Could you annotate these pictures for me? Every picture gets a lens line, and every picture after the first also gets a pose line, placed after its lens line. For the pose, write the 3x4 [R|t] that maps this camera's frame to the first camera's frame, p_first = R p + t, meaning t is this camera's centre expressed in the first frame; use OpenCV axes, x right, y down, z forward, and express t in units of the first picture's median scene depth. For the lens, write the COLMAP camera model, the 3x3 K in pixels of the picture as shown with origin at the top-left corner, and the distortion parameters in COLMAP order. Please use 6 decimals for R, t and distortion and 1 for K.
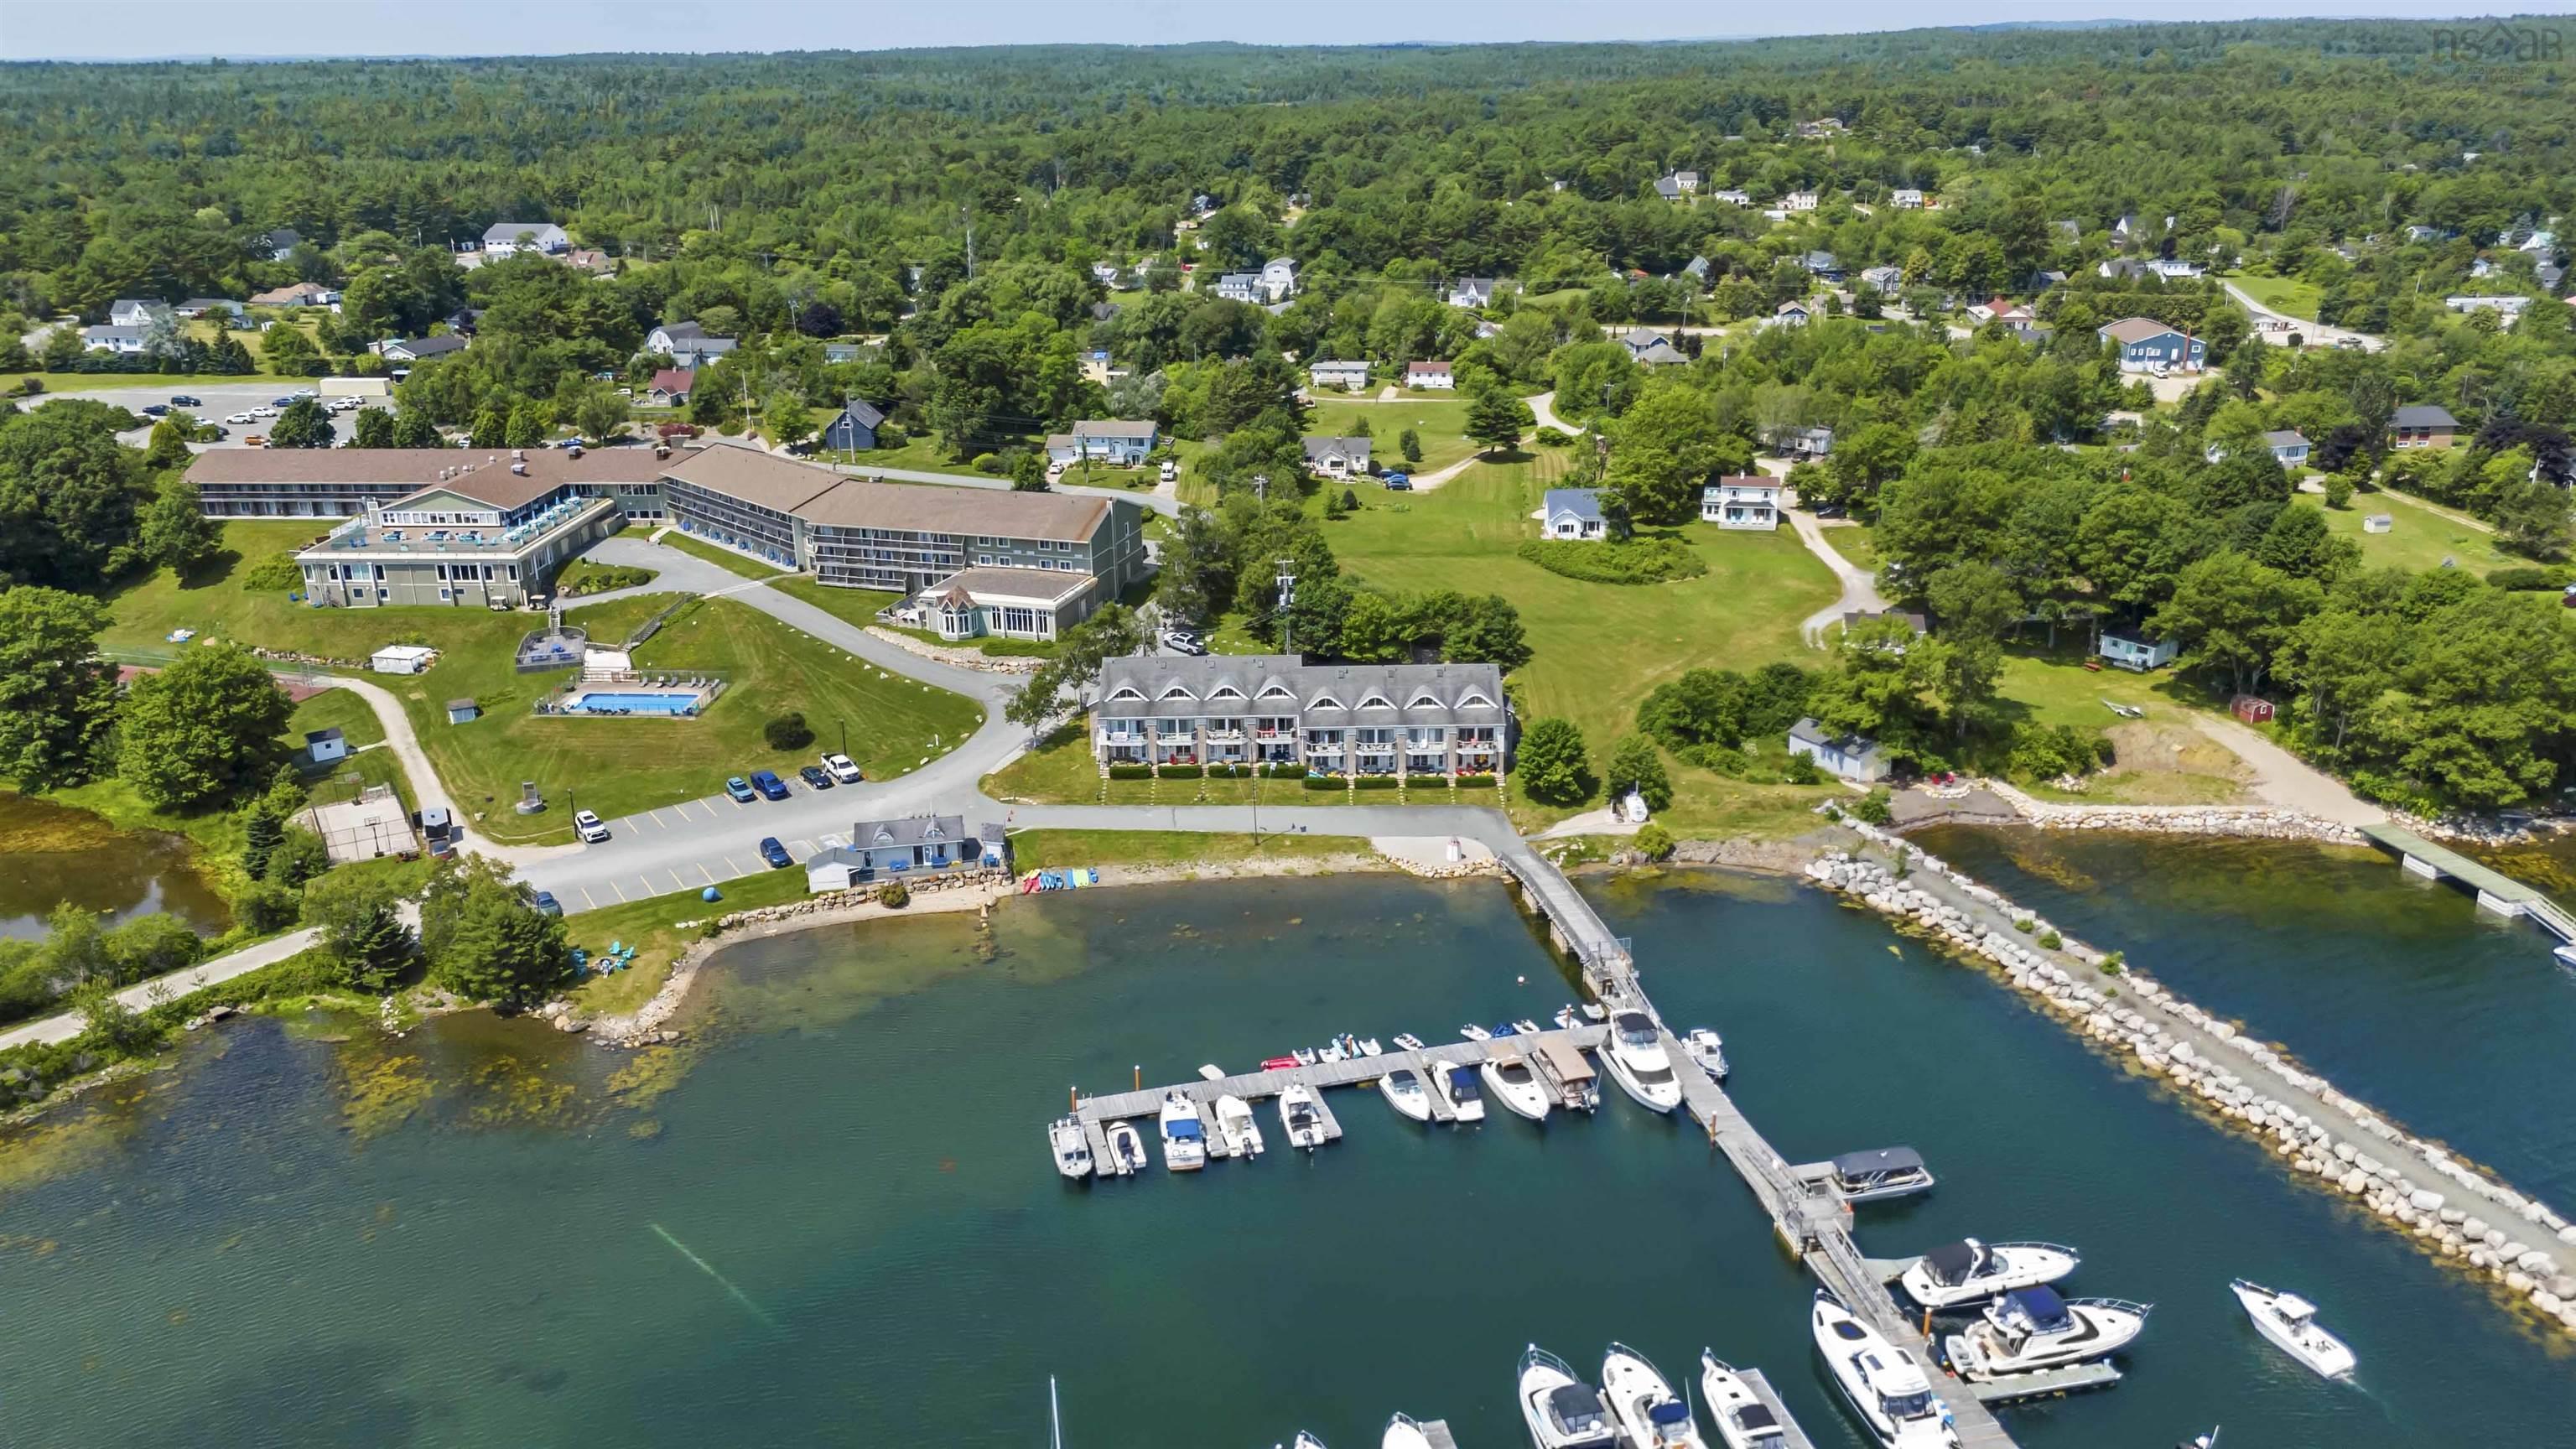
lens RADIAL K [[1885.1, 0, 1292.3], [0, 1885.1, 747.5], [0, 0, 1]] dist [0.082785, -0.089896]
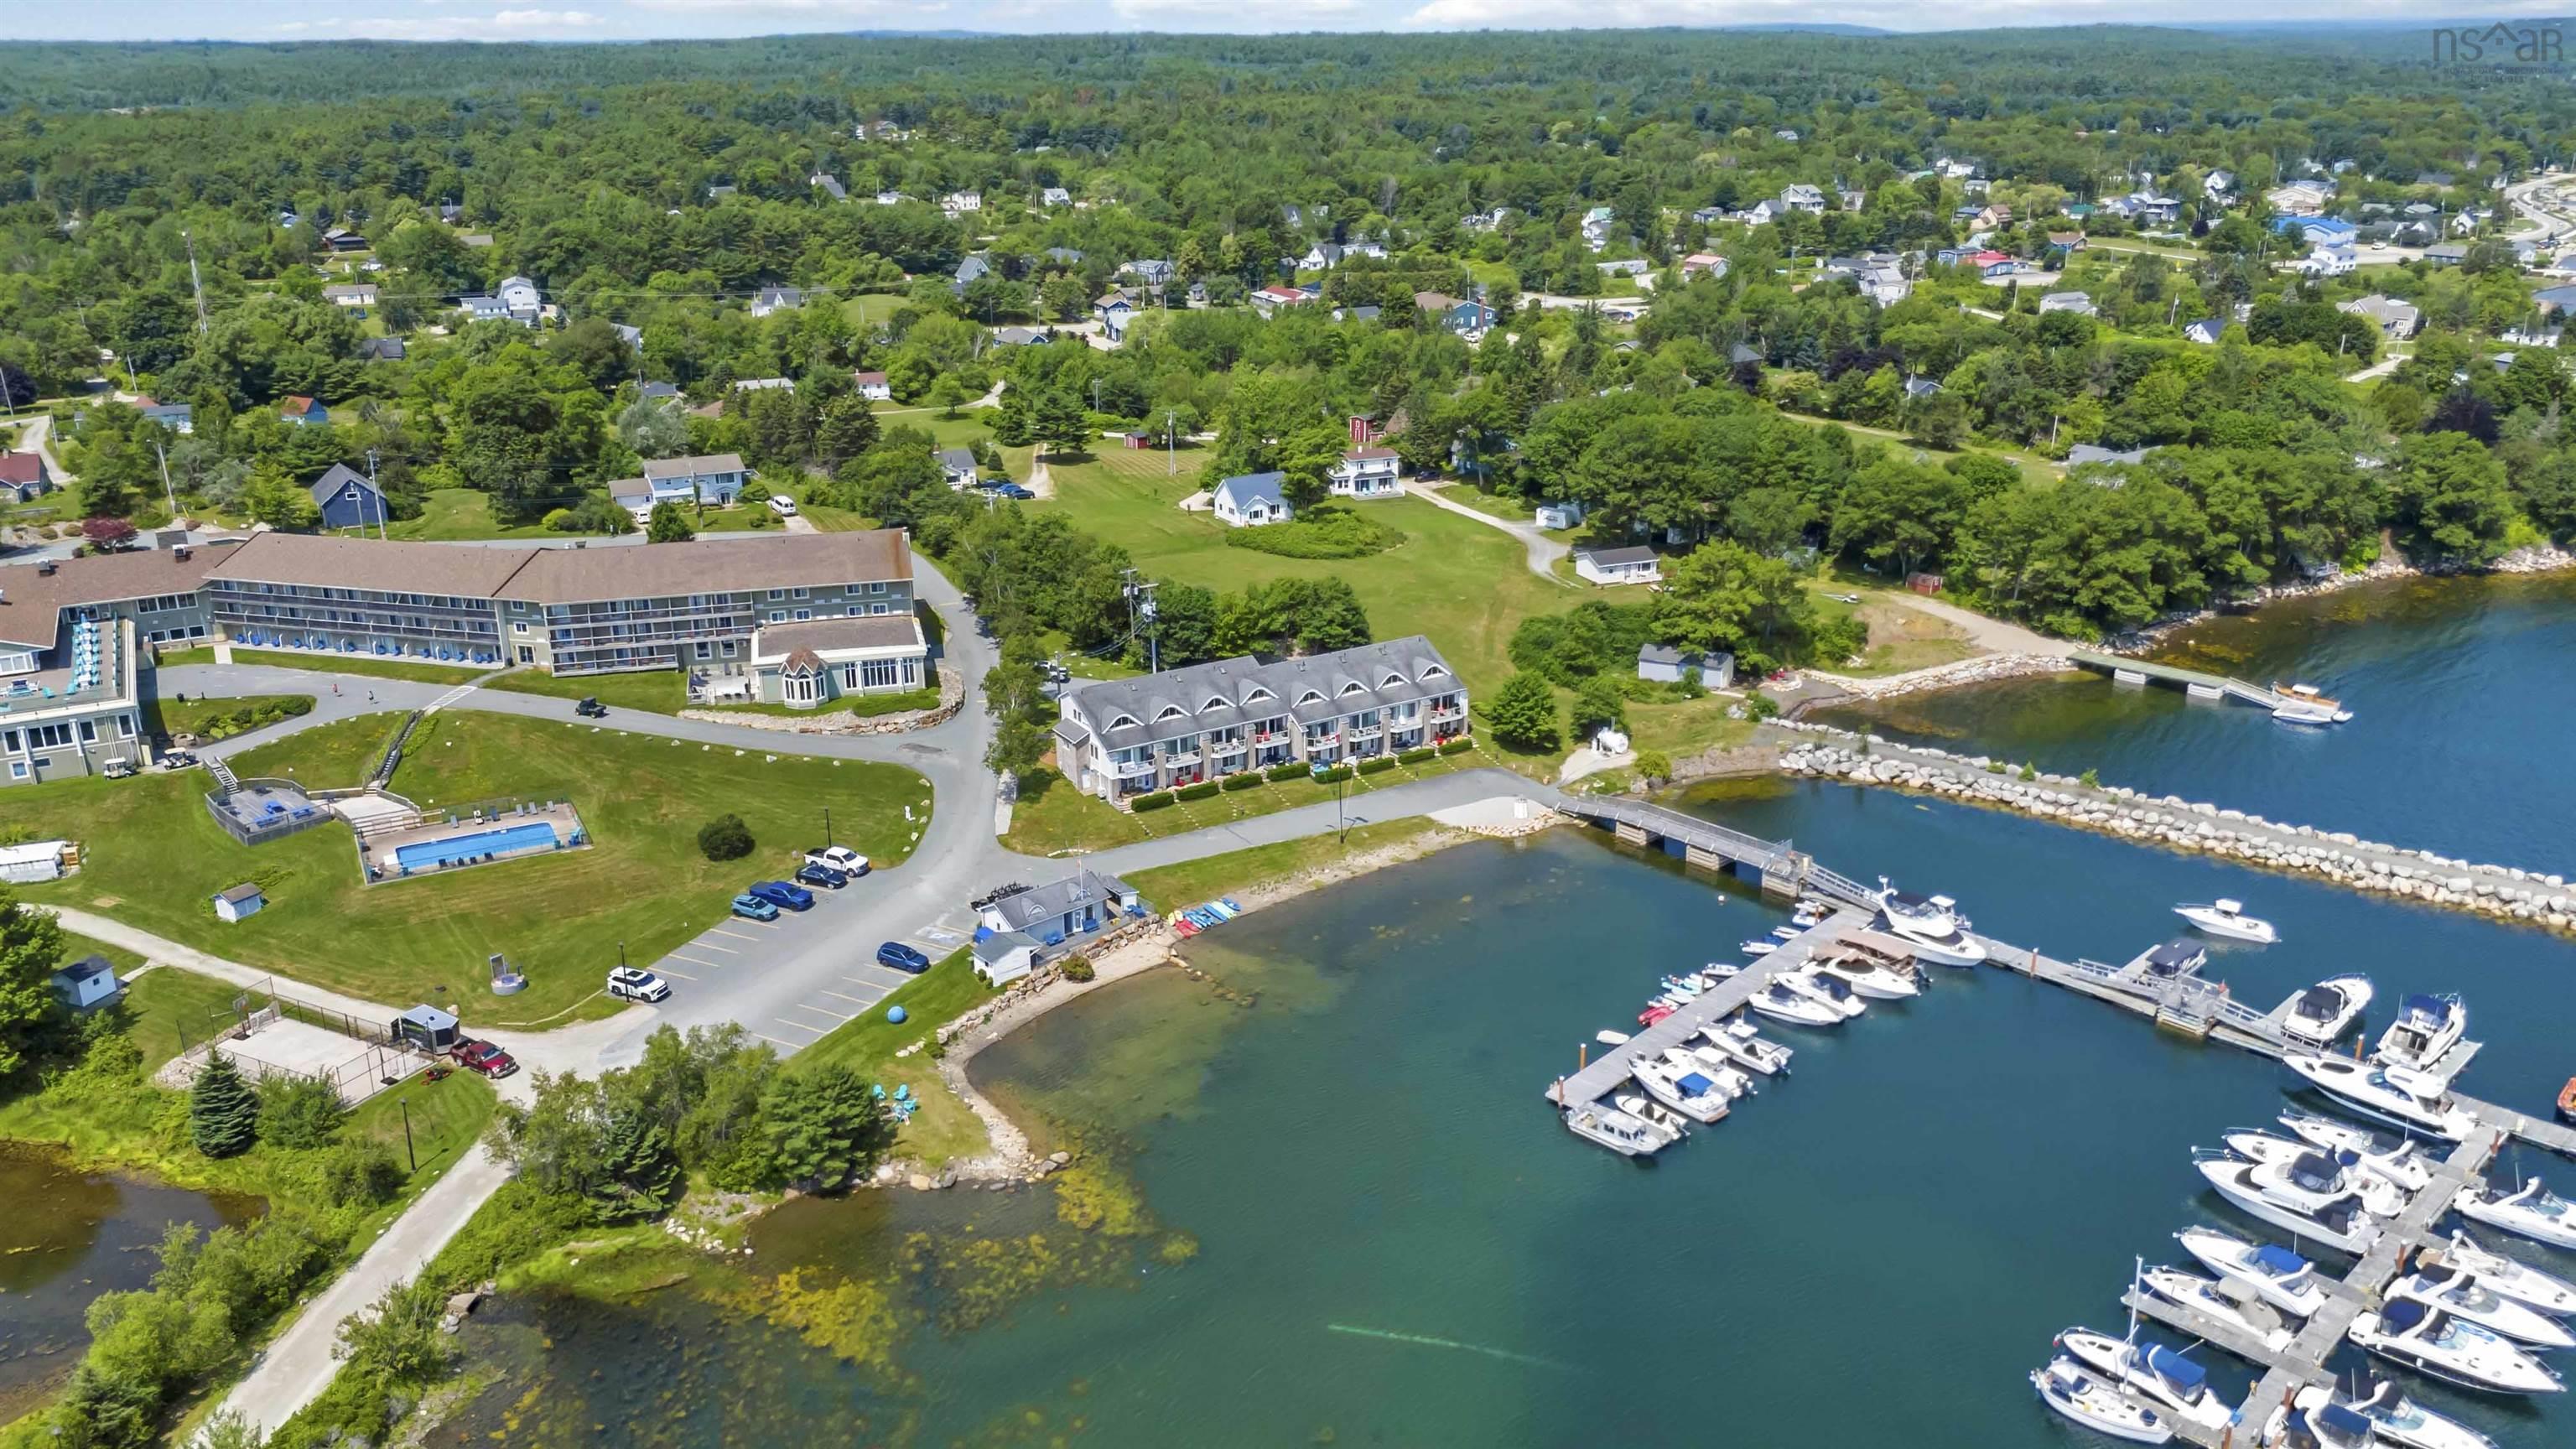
lens RADIAL K [[1920.6, 0, 1292.5], [0, 1920.6, 762.5], [0, 0, 1]] dist [0.095251, -0.103843]
pose [[0.850780, -0.177392, 0.494677, -0.451987], [0.178471, 0.982892, 0.045518, -0.033988], [-0.494288, 0.049560, 0.867884, 0.118507]]
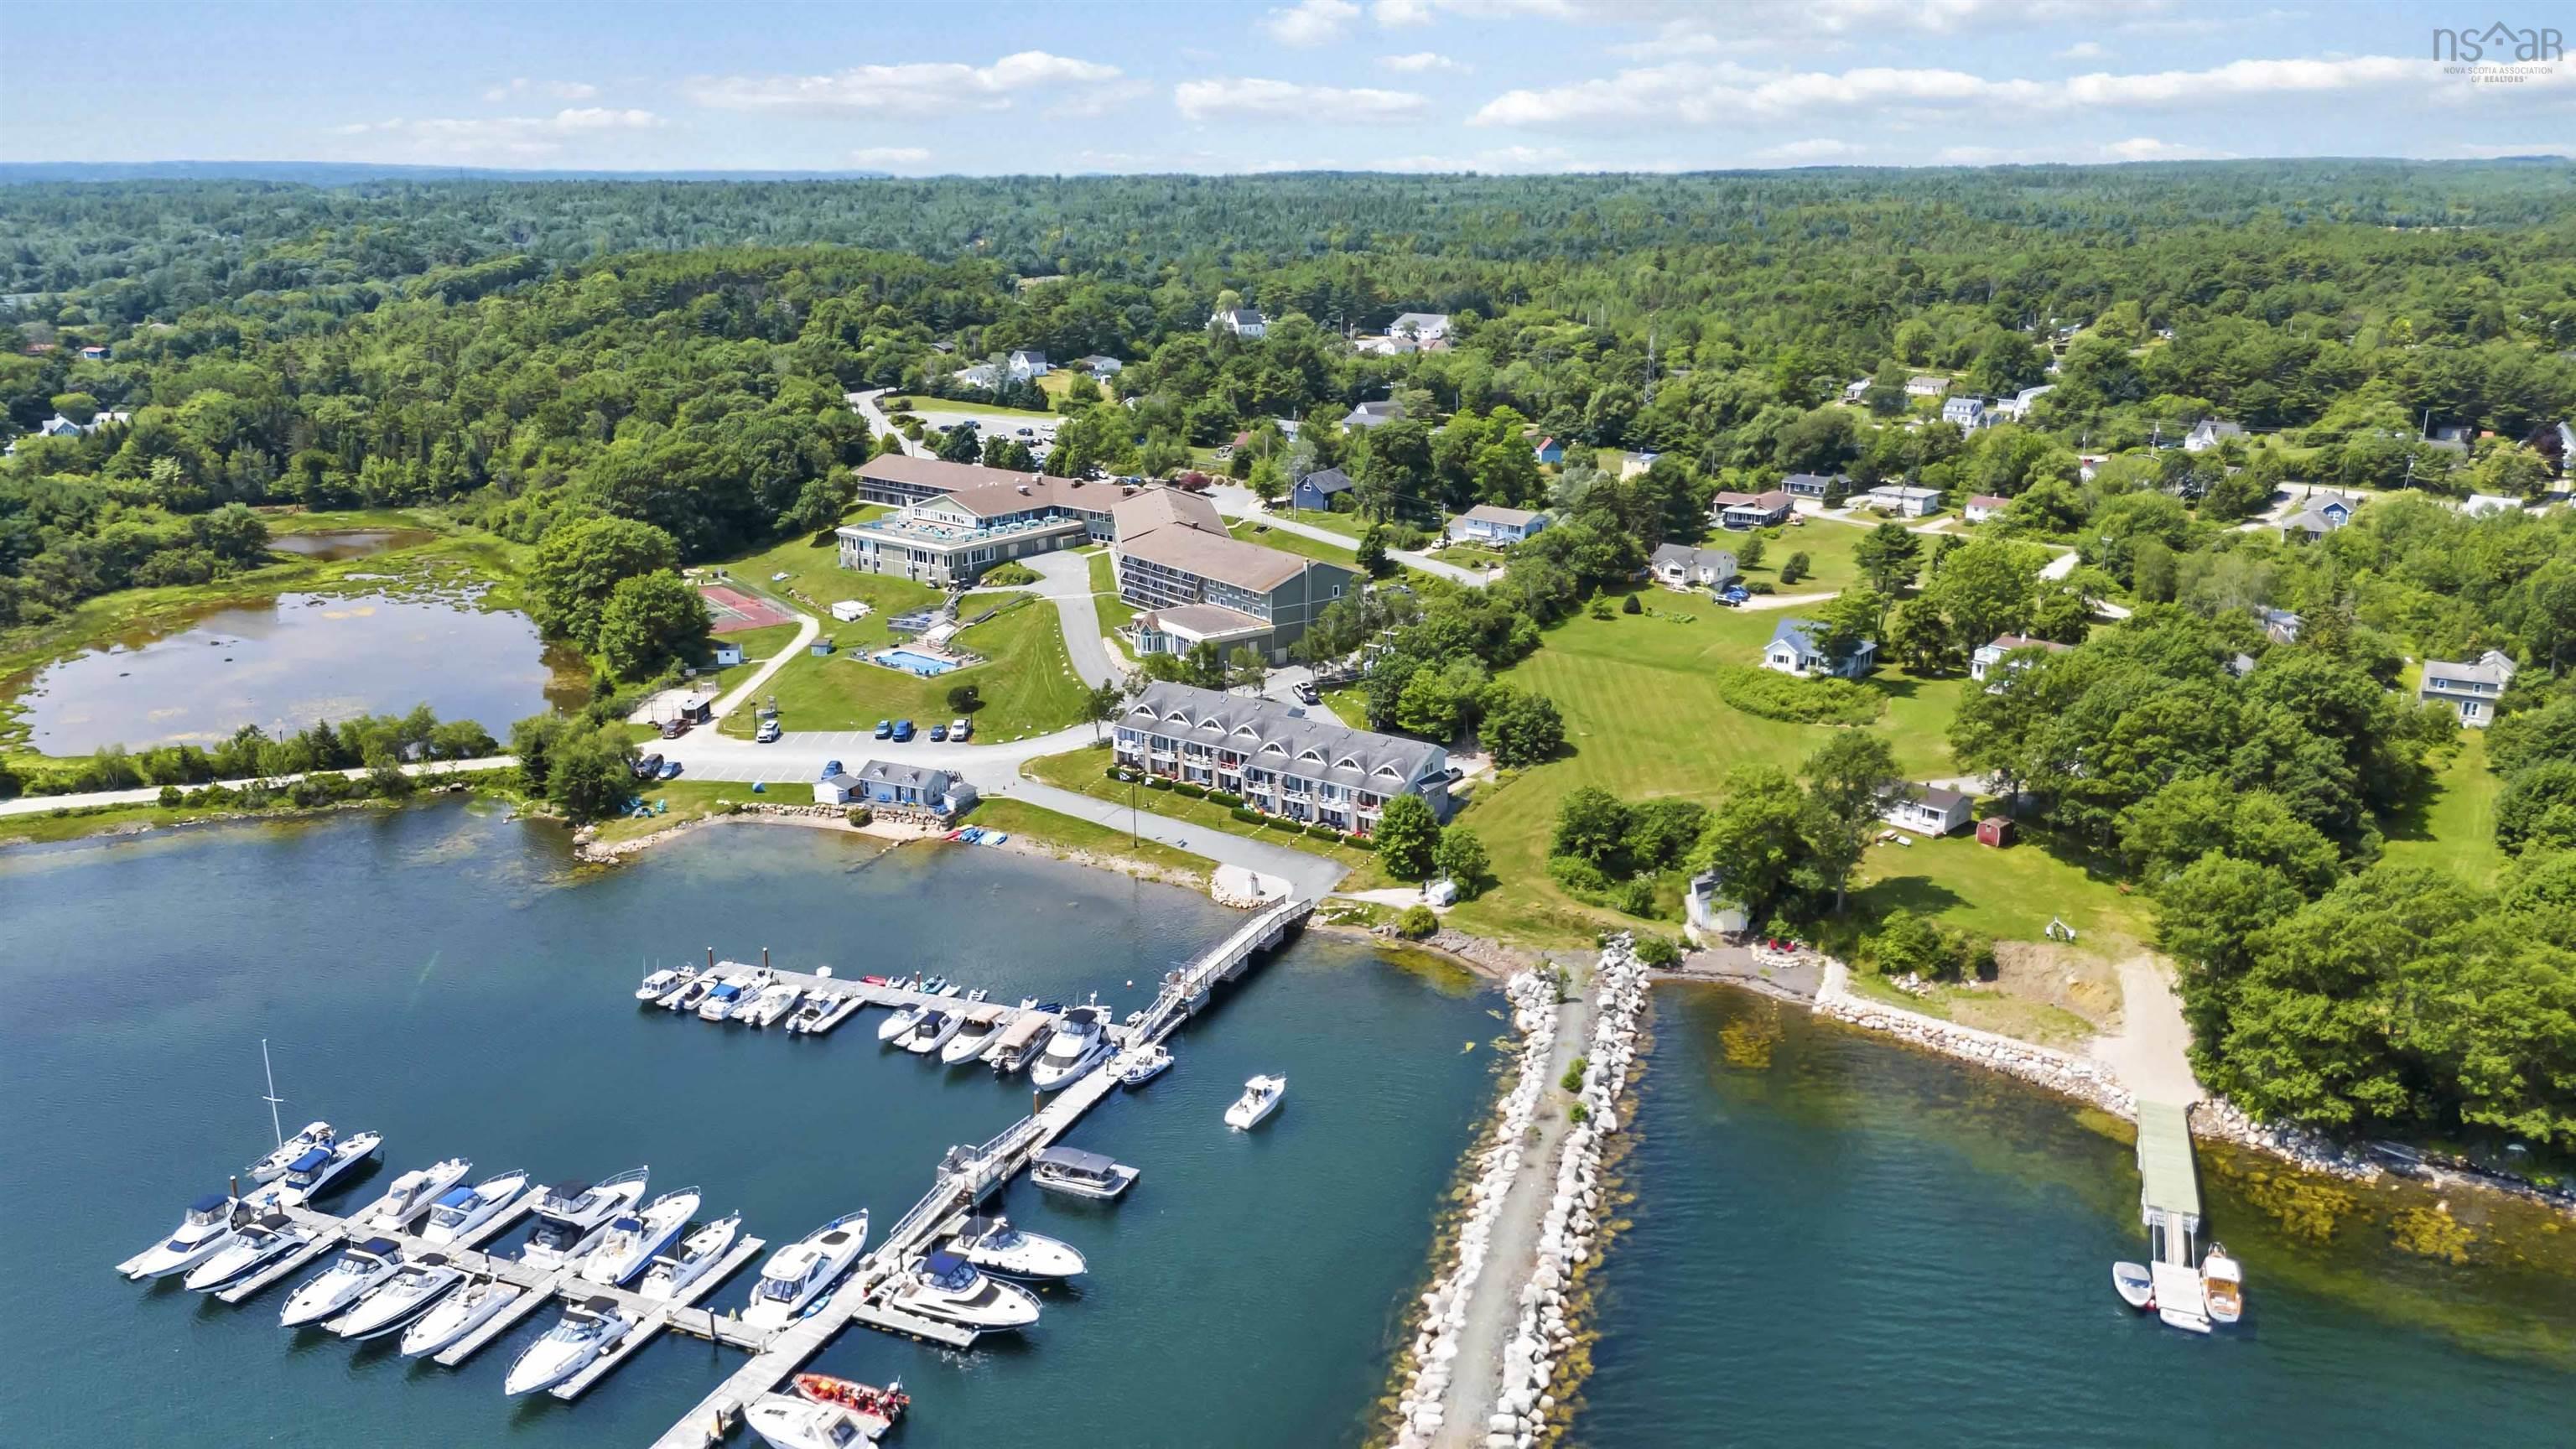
lens RADIAL K [[1885.1, 0, 1292.3], [0, 1885.1, 747.5], [0, 0, 1]] dist [0.082785, -0.089896]
pose [[0.816310, 0.182535, -0.548013, 0.582470], [-0.211090, 0.977403, 0.011122, -0.035322], [0.537660, 0.106602, 0.836396, 0.064780]]
